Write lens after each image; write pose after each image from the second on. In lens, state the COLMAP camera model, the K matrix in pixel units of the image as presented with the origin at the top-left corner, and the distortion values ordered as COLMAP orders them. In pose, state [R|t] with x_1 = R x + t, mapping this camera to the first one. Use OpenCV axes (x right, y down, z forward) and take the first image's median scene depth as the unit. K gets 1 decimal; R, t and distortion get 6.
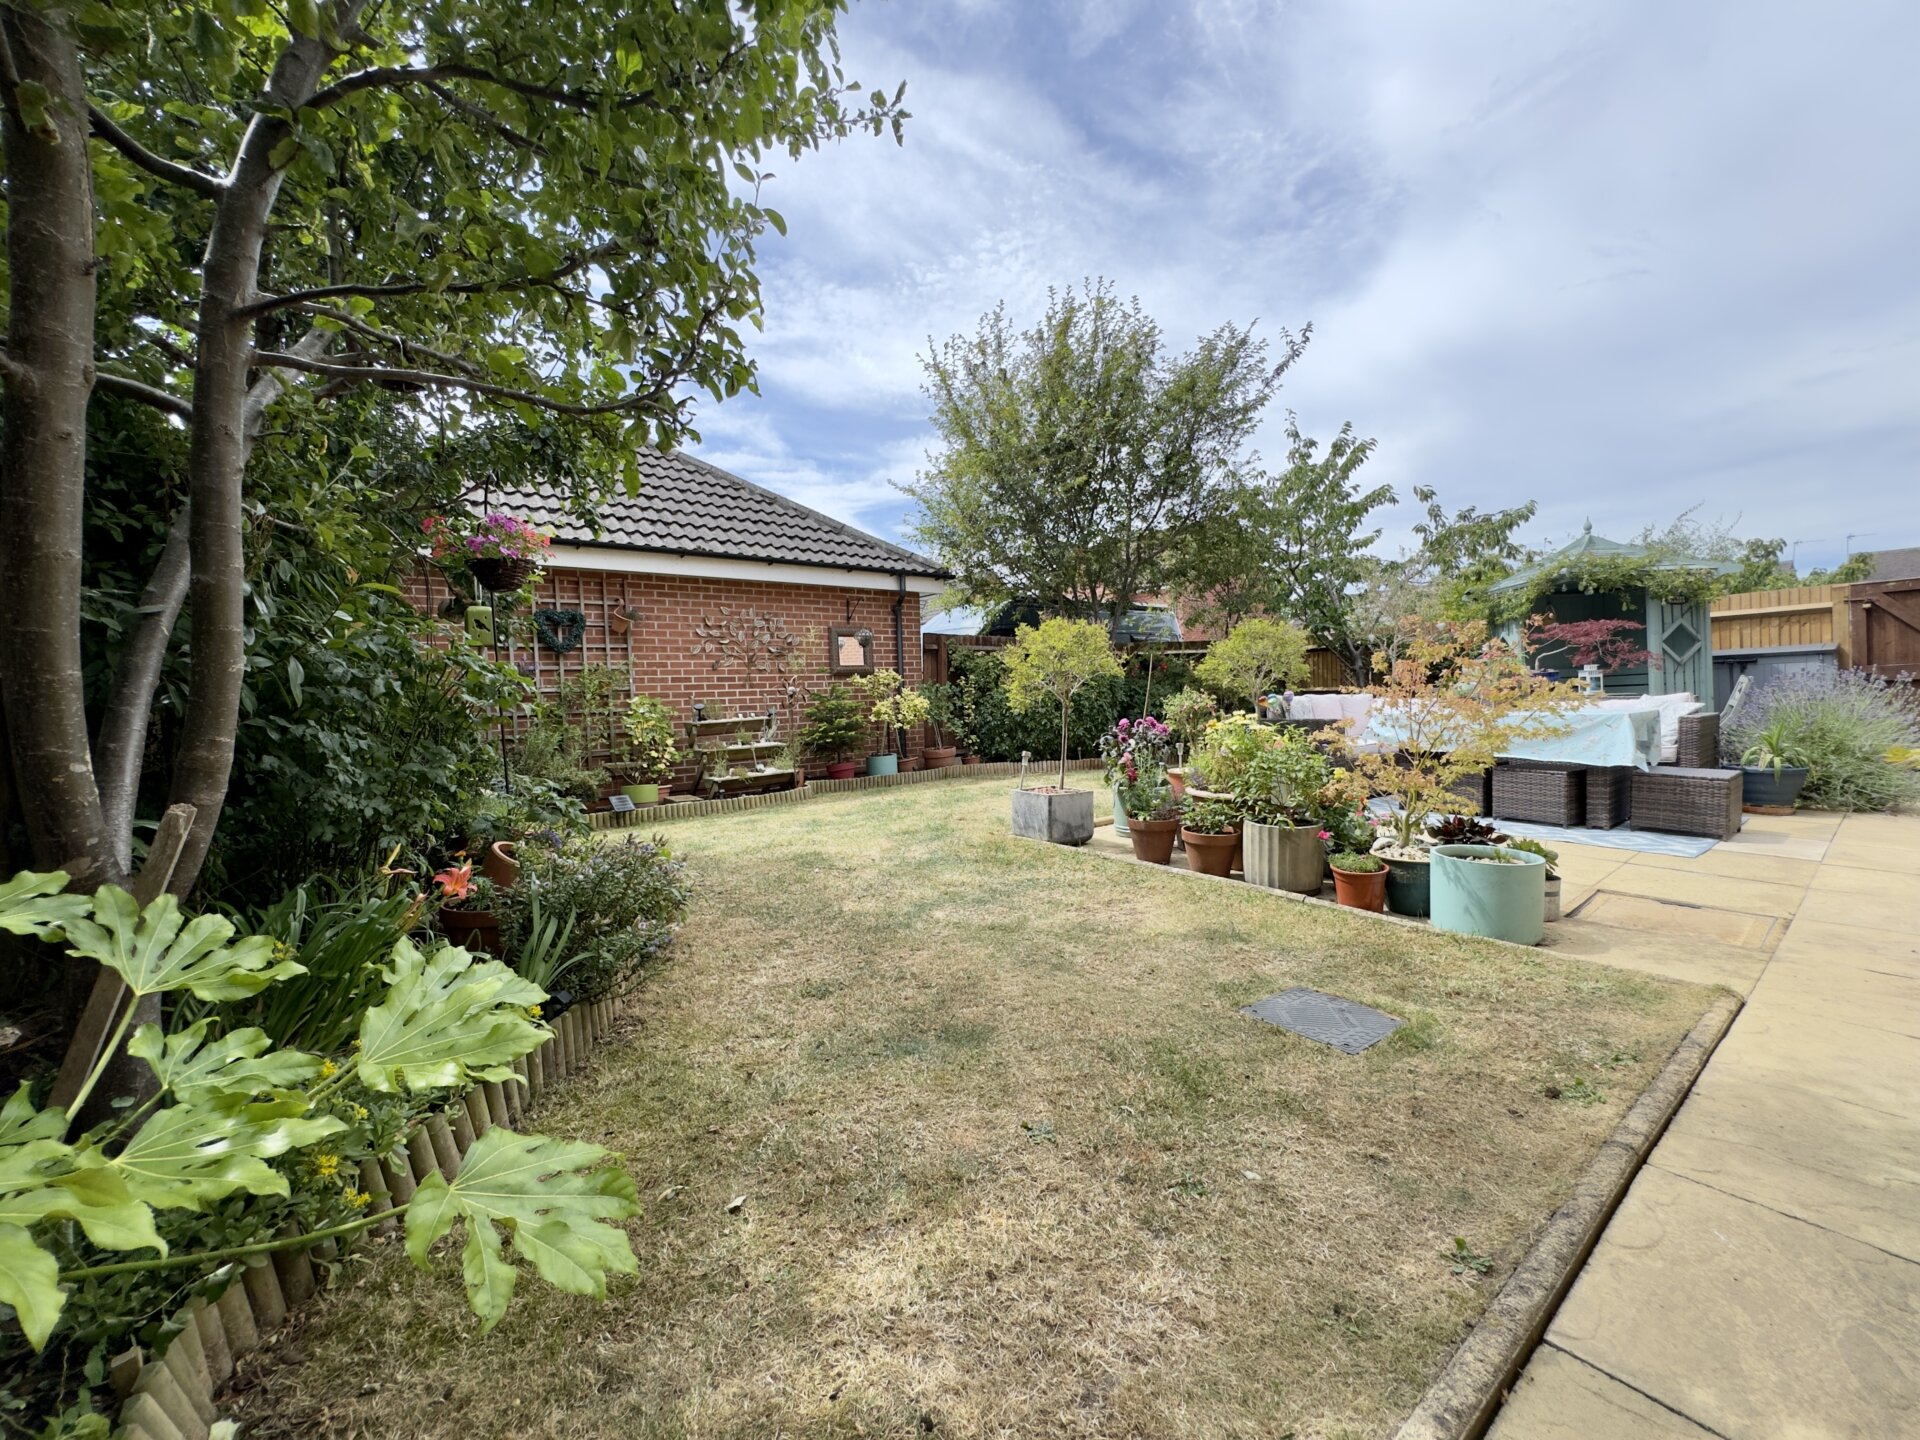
lens RADIAL K [[764.9, 0, 960.0], [0, 764.9, 720.0], [0, 0, 1]] dist [-0.002165, 0.000059]
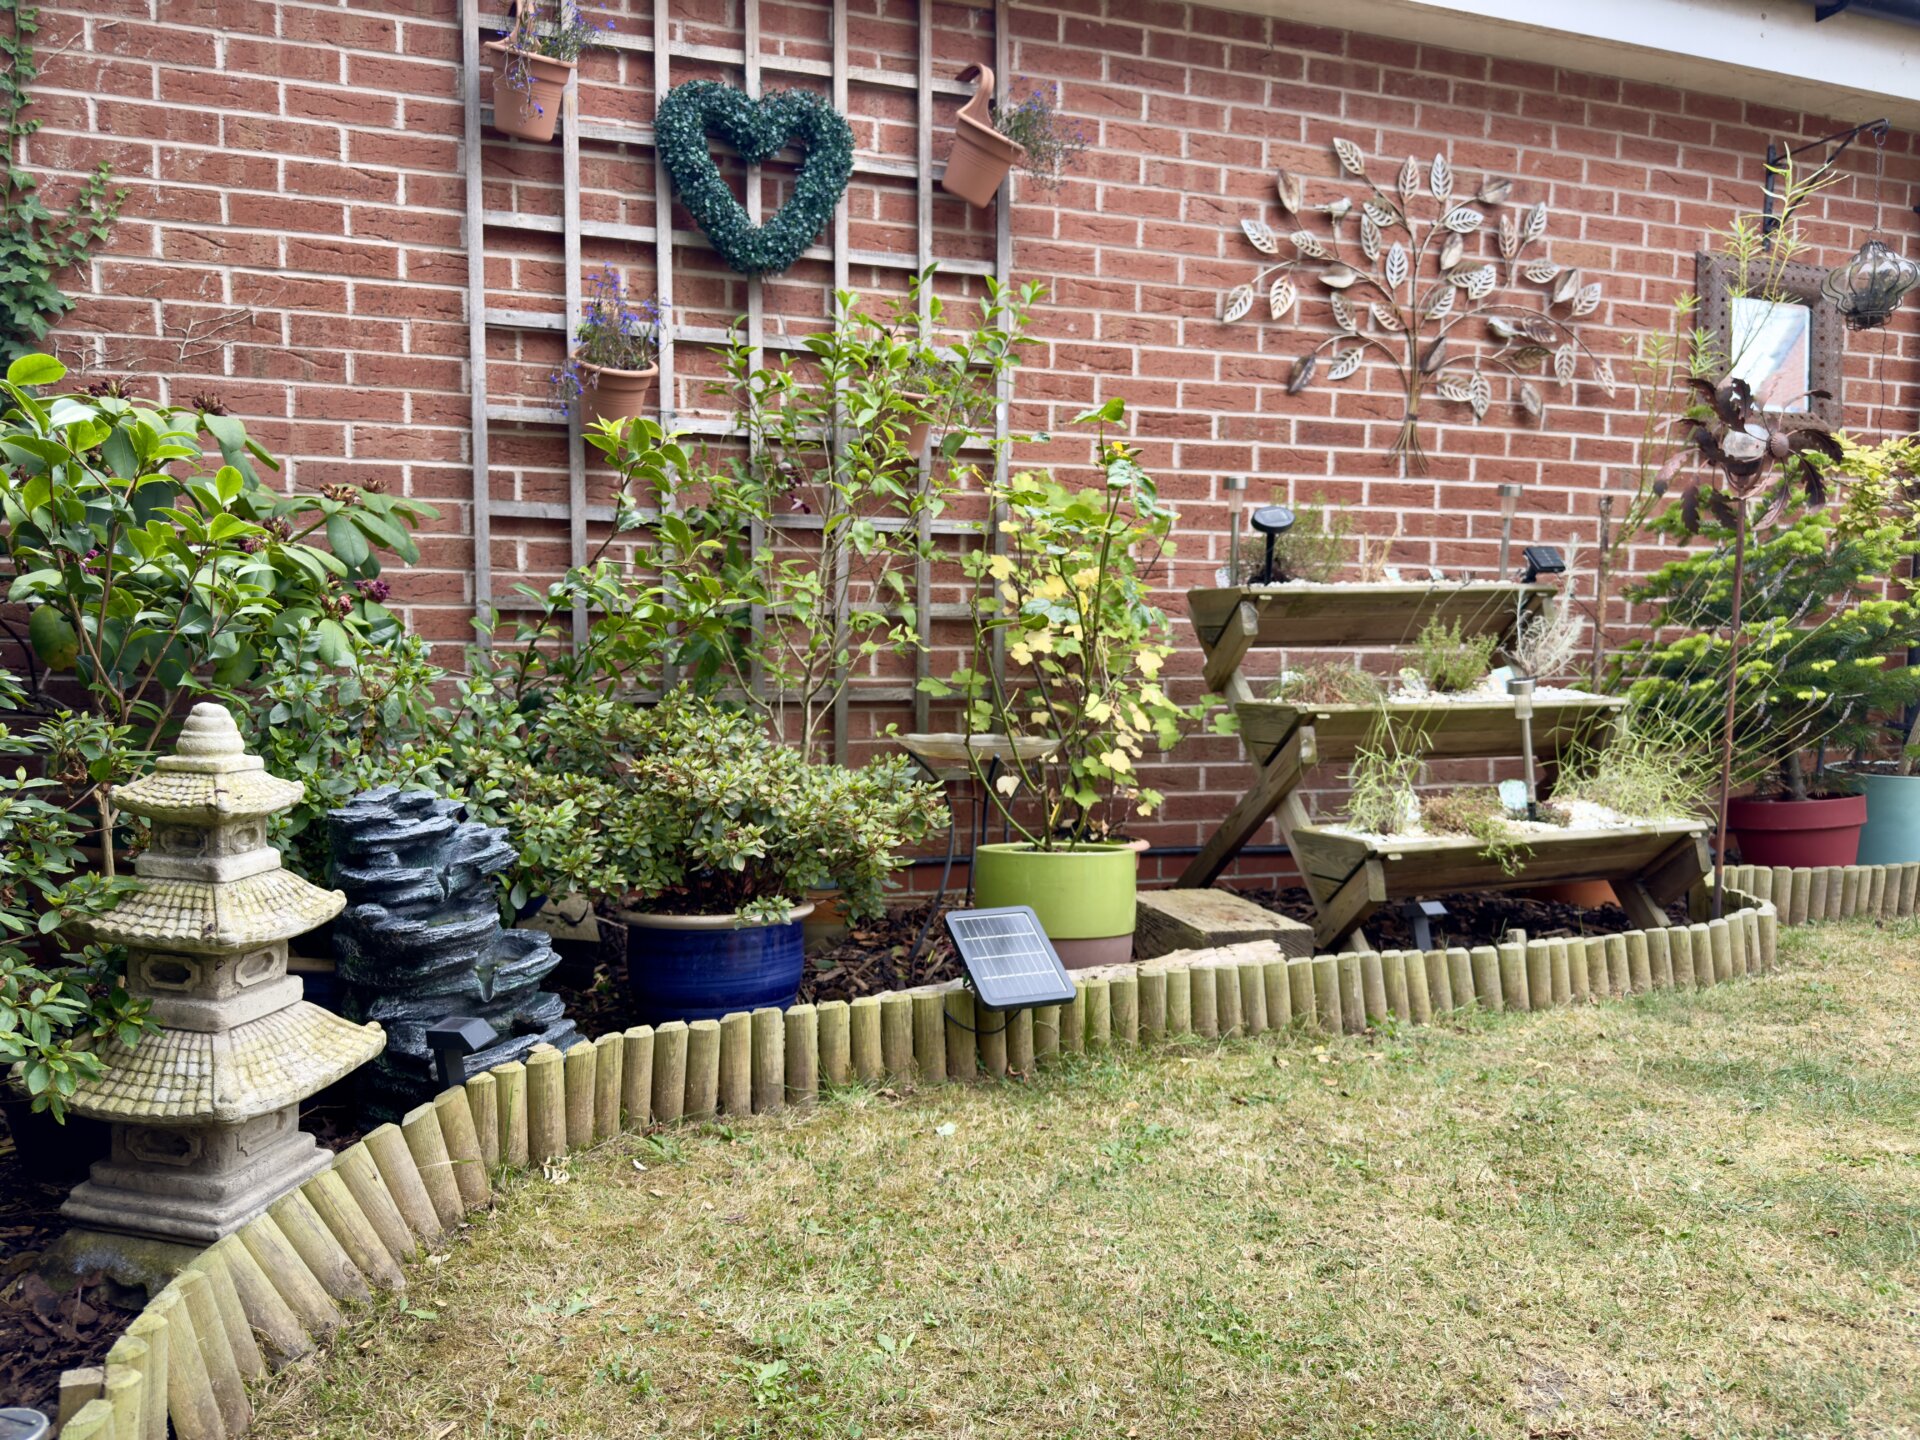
lens RADIAL K [[1316.7, 0, 962.4], [0, 1316.7, 775.2], [0, 0, 1]] dist [0.011672, 0.002542]
pose [[0.944493, 0.079274, -0.318824, -0.291975], [-0.053112, 0.994530, 0.089942, 0.029250], [0.324211, -0.068016, 0.943537, 0.573197]]
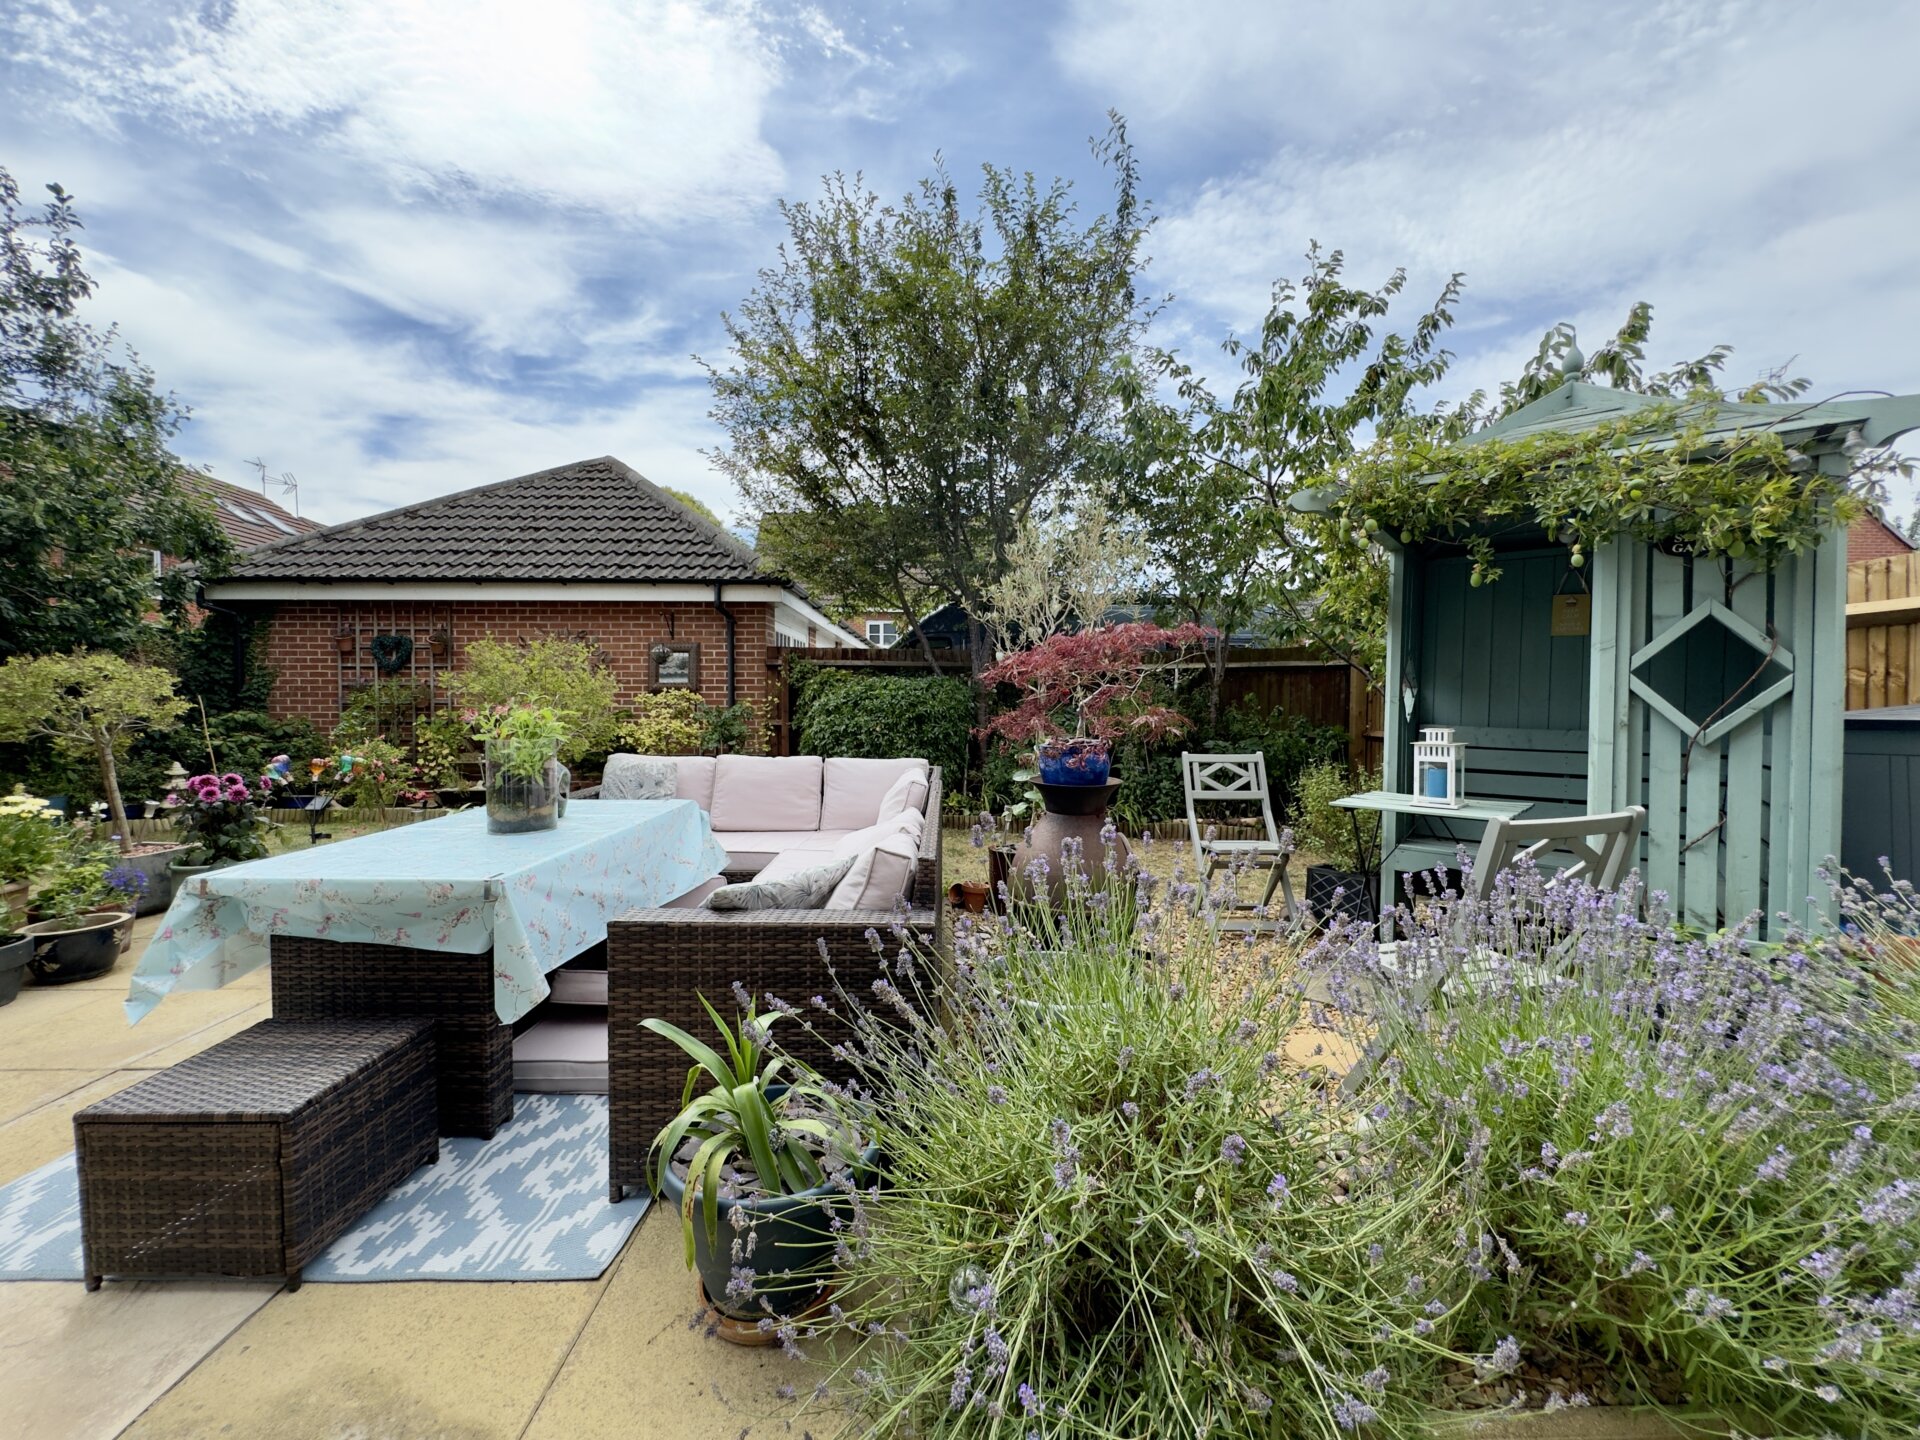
lens RADIAL K [[764.9, 0, 960.0], [0, 764.9, 720.0], [0, 0, 1]] dist [-0.002165, 0.000059]
pose [[0.805986, 0.049641, -0.589849, 0.851098], [-0.045614, 0.998723, 0.021723, -0.074110], [0.590174, 0.009397, 0.807221, 0.528021]]
